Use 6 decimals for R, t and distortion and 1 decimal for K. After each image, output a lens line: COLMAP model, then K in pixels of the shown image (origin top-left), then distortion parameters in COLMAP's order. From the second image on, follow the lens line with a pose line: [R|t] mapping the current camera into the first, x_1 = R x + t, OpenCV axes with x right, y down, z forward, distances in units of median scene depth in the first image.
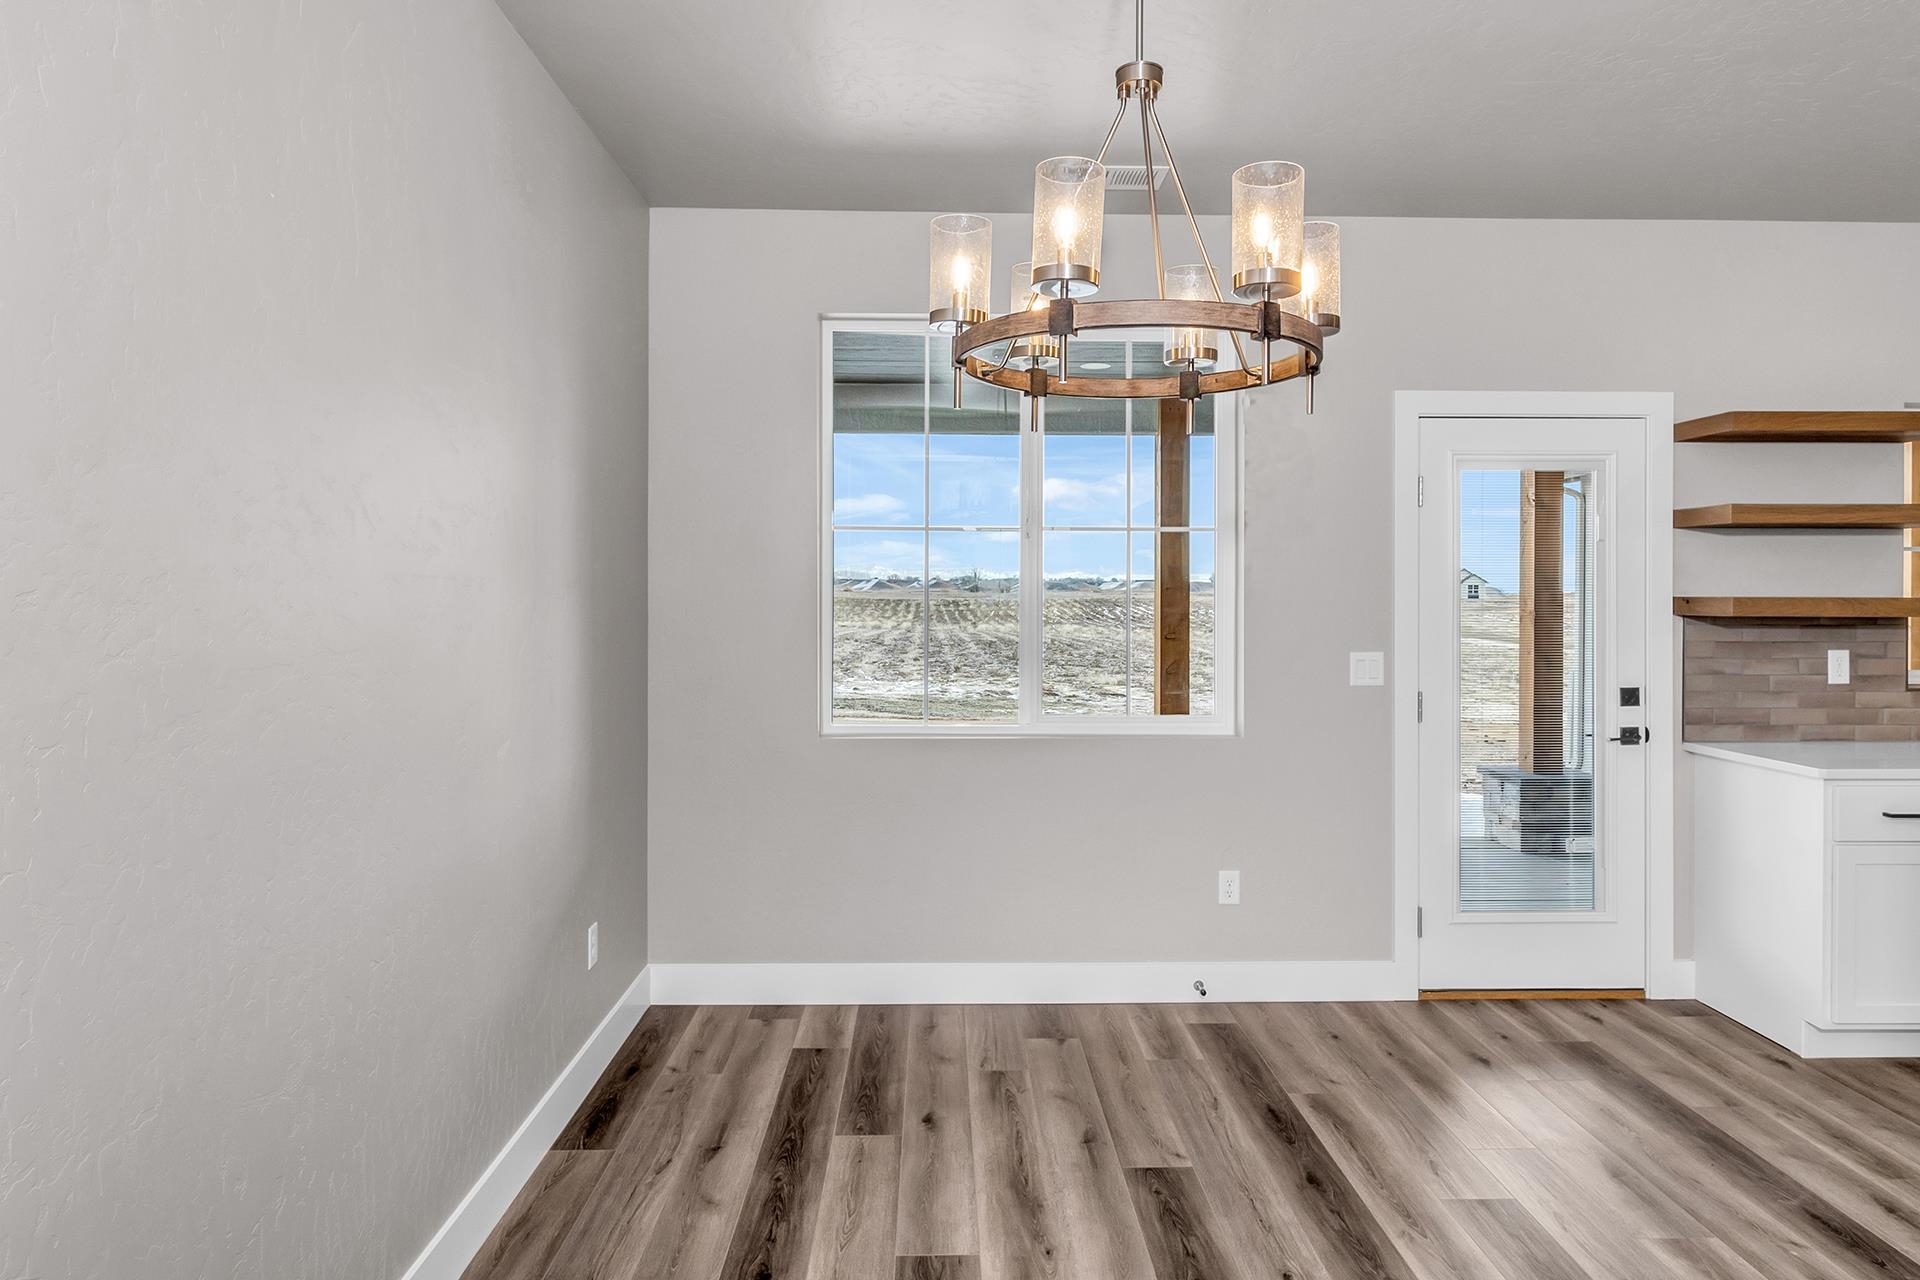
lens RADIAL K [[1187.5, 0, 964.2], [0, 1187.5, 605.5], [0, 0, 1]] dist [-0.002560, 0.000489]
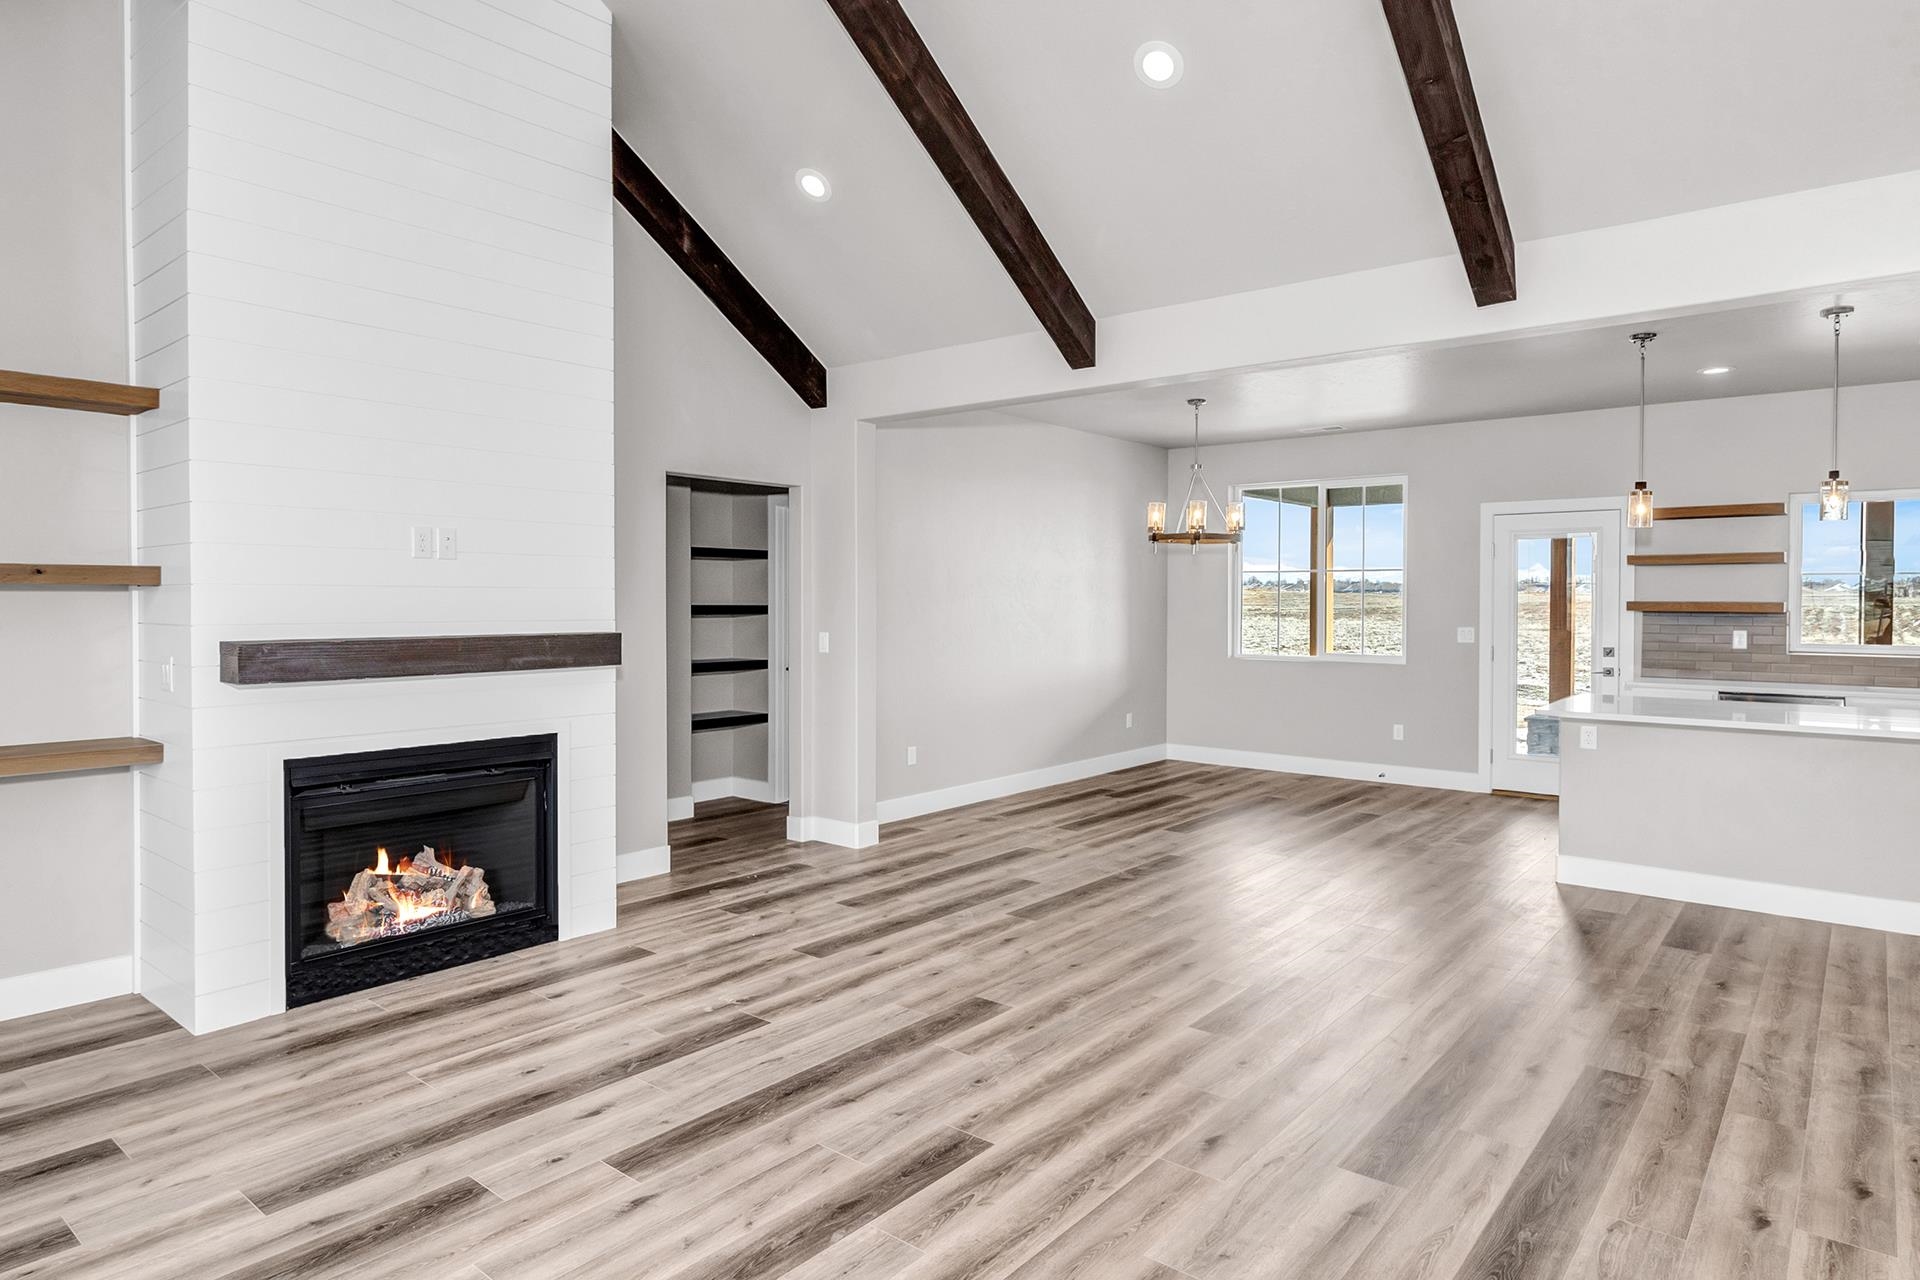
lens RADIAL K [[1125.9, 0, 956.9], [0, 1125.9, 631.2], [0, 0, 1]] dist [0.002148, -0.004322]
pose [[0.746799, 0.015725, -0.664864, 0.992381], [-0.004544, 0.999818, 0.018544, 0.012463], [0.665034, -0.010827, 0.746734, -1.109177]]
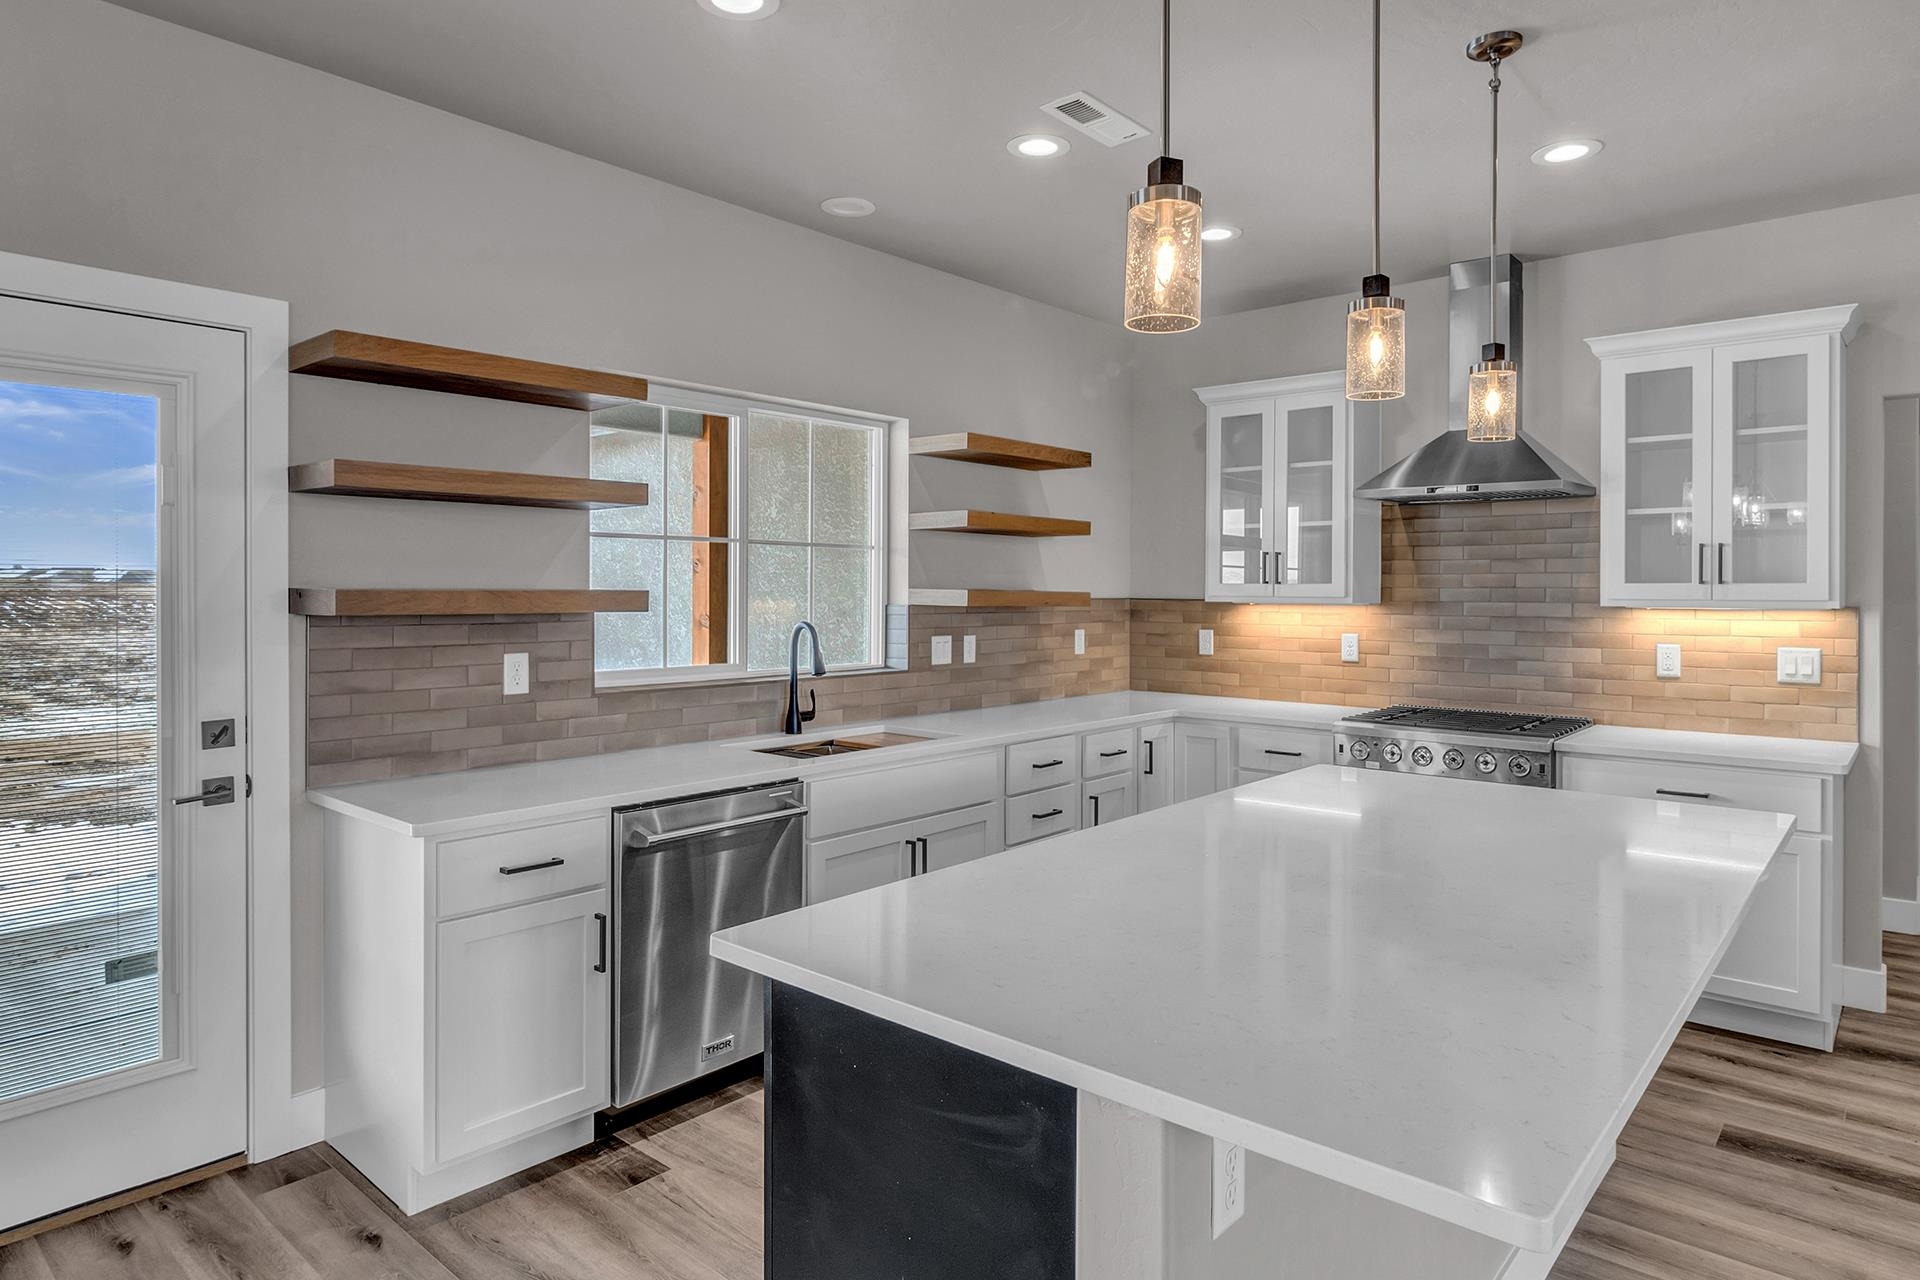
lens RADIAL K [[1125.9, 0, 980.2], [0, 1125.9, 583.5], [0, 0, 1]] dist [0.002148, -0.004322]
pose [[0.668481, 0.004169, 0.743717, 0.370036], [0.004705, 0.999941, -0.009834, -0.001658], [-0.743714, 0.010073, 0.668422, 0.234538]]
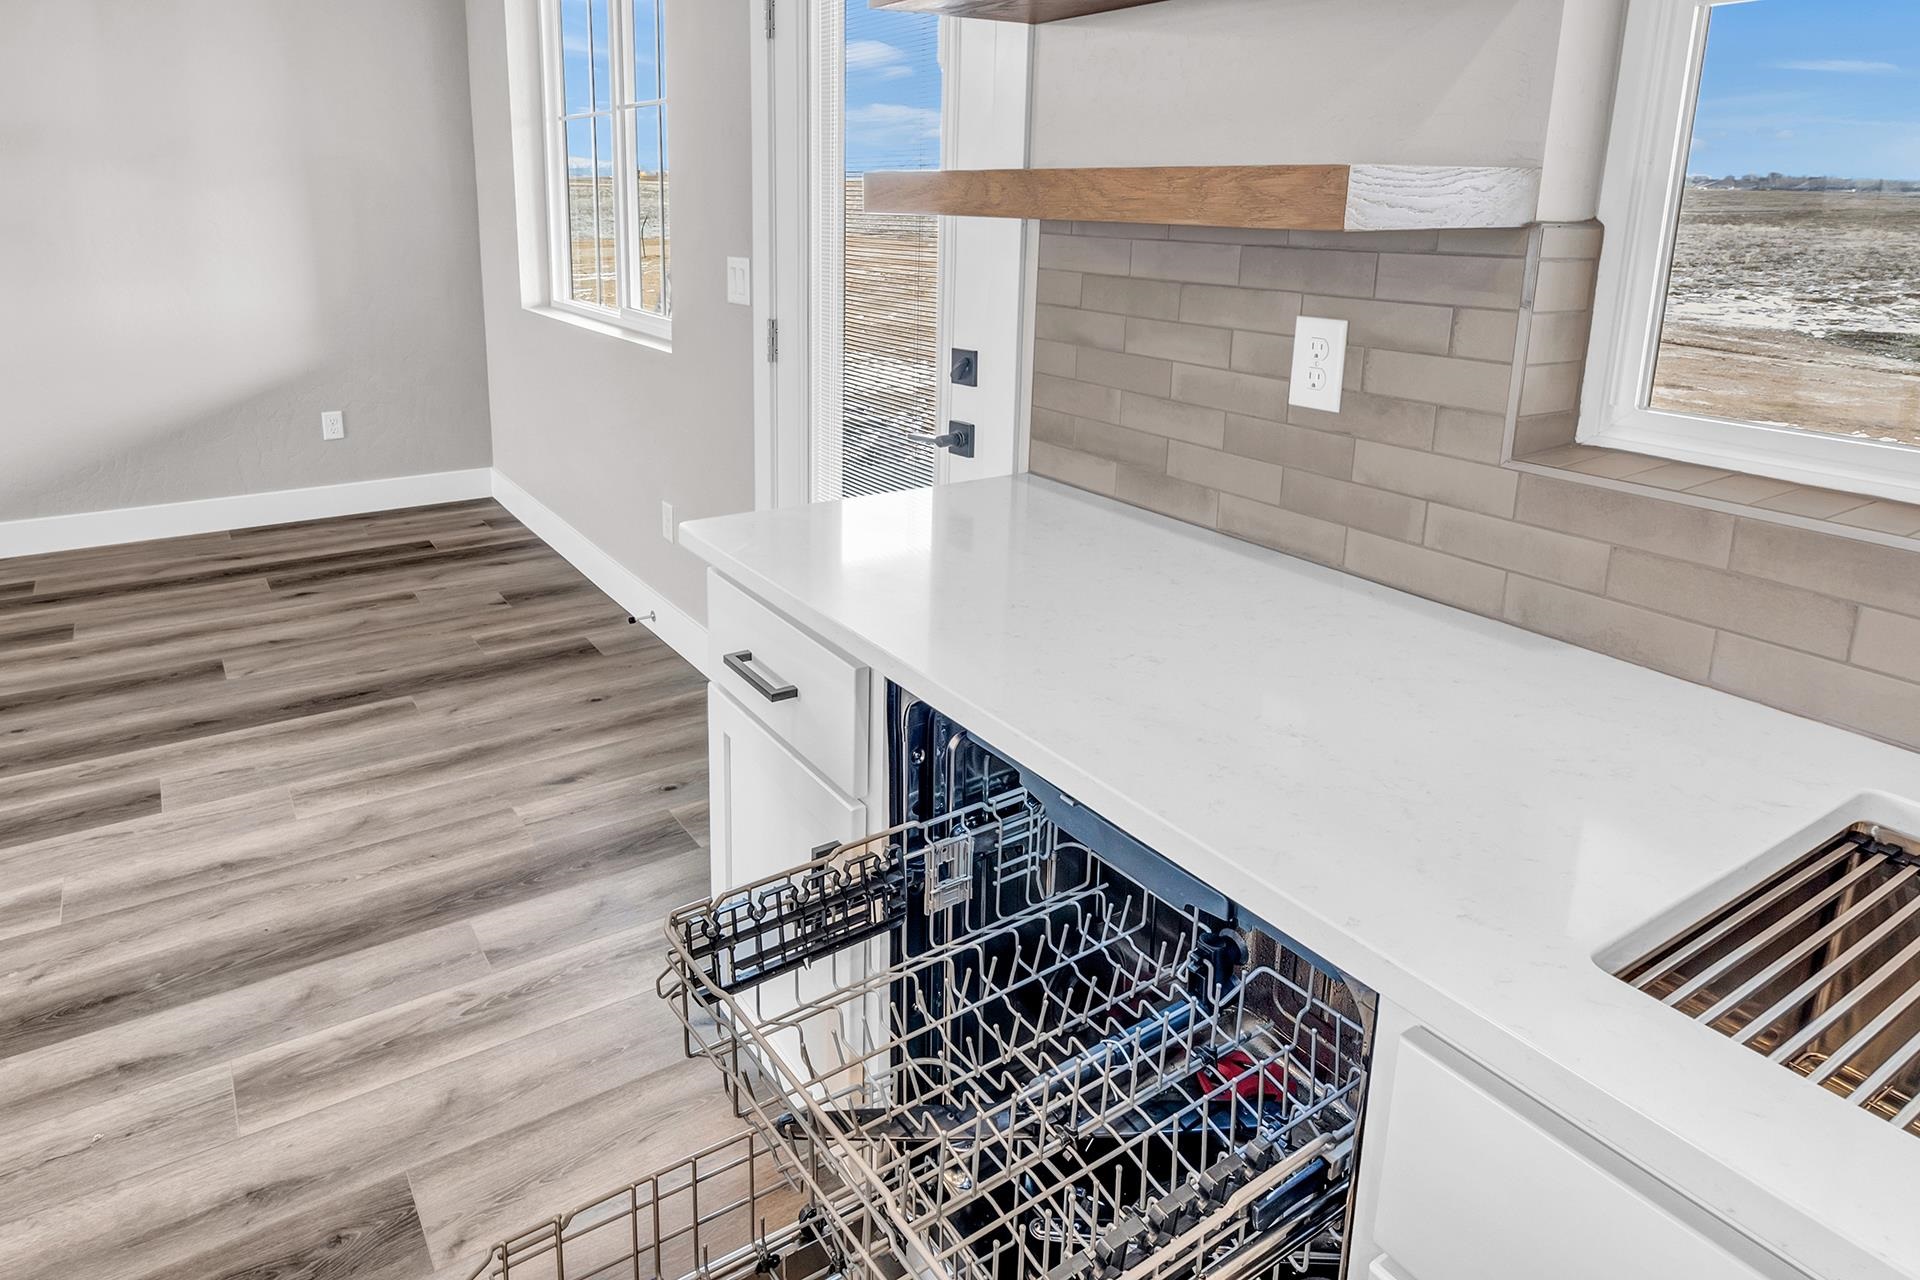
lens RADIAL K [[1125.9, 0, 833.3], [0, 1125.9, 431.7], [0, 0, 1]] dist [0.002148, -0.004322]
pose [[0.497095, 0.181321, -0.848539, 0.964770], [-0.013174, 0.979387, 0.201564, 0.004047], [0.867596, -0.089018, 0.489237, 0.697198]]
